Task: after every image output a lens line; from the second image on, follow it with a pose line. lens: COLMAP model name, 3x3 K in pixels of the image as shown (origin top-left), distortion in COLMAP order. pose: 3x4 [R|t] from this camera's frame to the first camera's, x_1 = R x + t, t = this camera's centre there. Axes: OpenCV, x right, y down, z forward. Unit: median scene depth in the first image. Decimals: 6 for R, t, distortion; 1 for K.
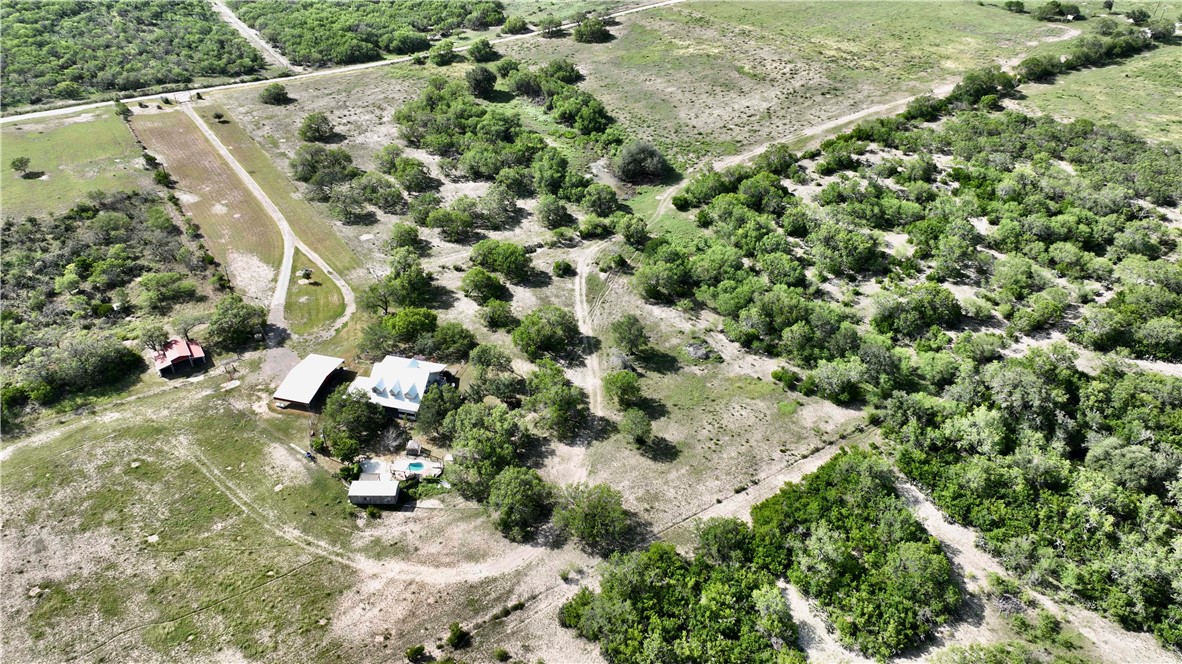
lens RADIAL K [[827.5, 0, 591.0], [0, 827.5, 332.0], [0, 0, 1]] dist [0.003924, 0.008617]
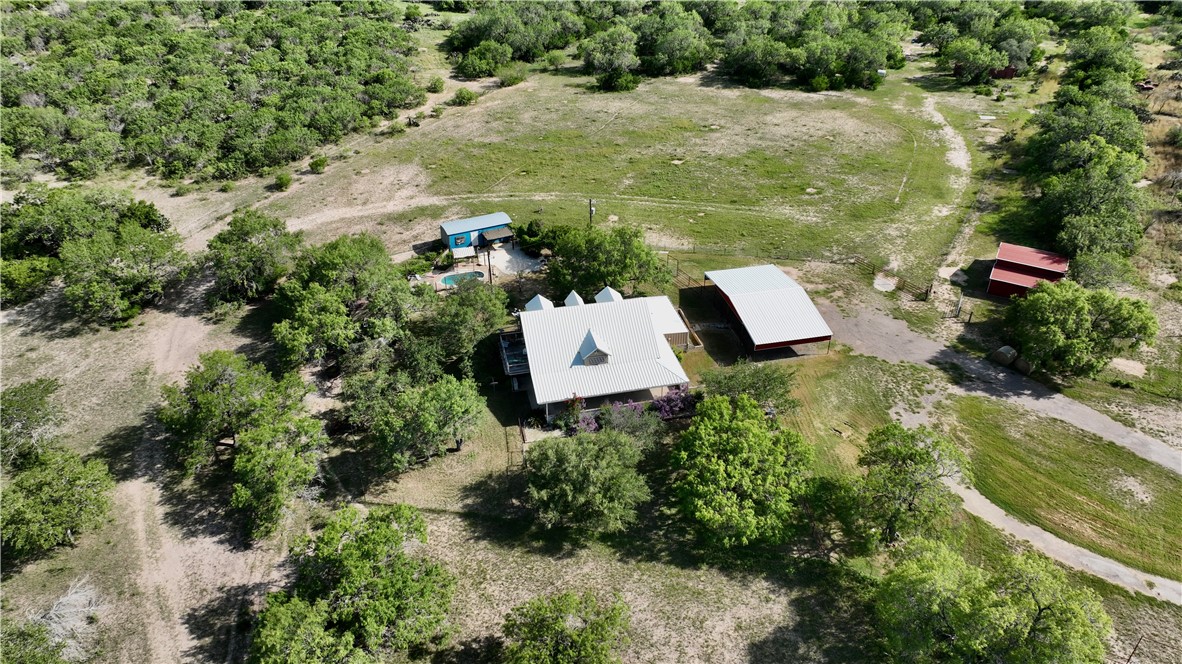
lens RADIAL K [[827.5, 0, 591.0], [0, 827.5, 332.0], [0, 0, 1]] dist [0.003924, 0.008617]
pose [[-0.888715, 0.246113, -0.386800, -0.056646], [-0.269309, 0.402537, 0.874892, -0.395625], [0.371023, 0.881699, -0.291460, 1.284881]]
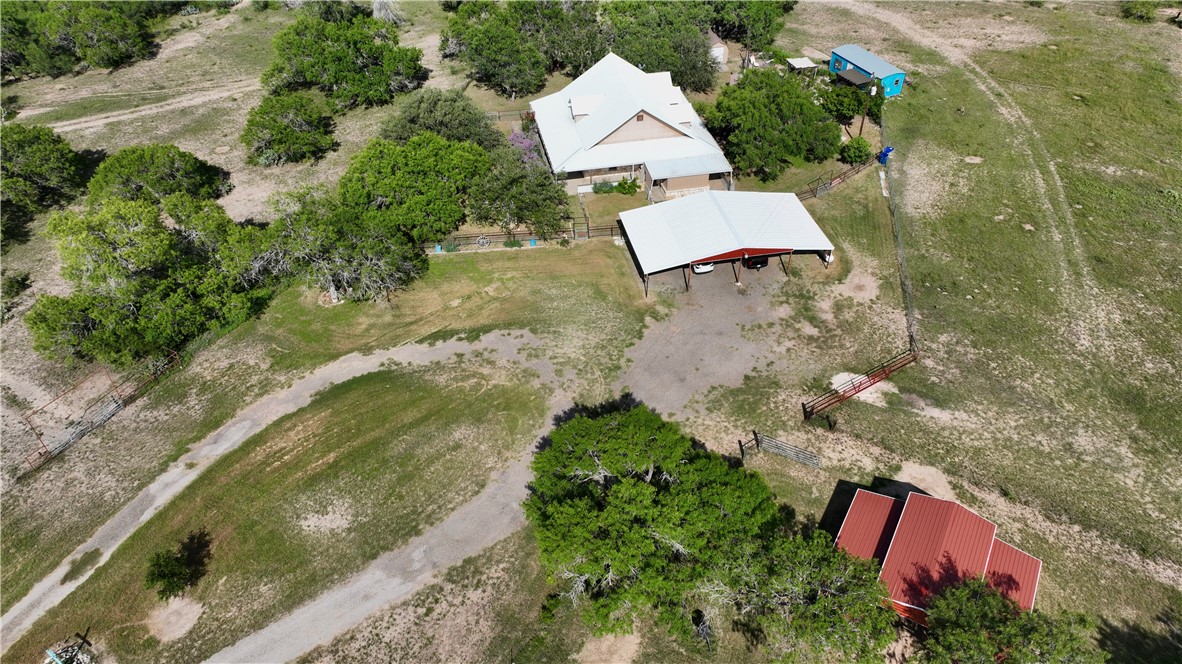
lens RADIAL K [[827.5, 0, 591.0], [0, 827.5, 332.0], [0, 0, 1]] dist [0.003924, 0.008617]
pose [[-0.443487, -0.588329, 0.676157, -0.678482], [0.521590, 0.444089, 0.728512, -0.259595], [-0.728878, 0.675762, 0.109919, 1.182555]]
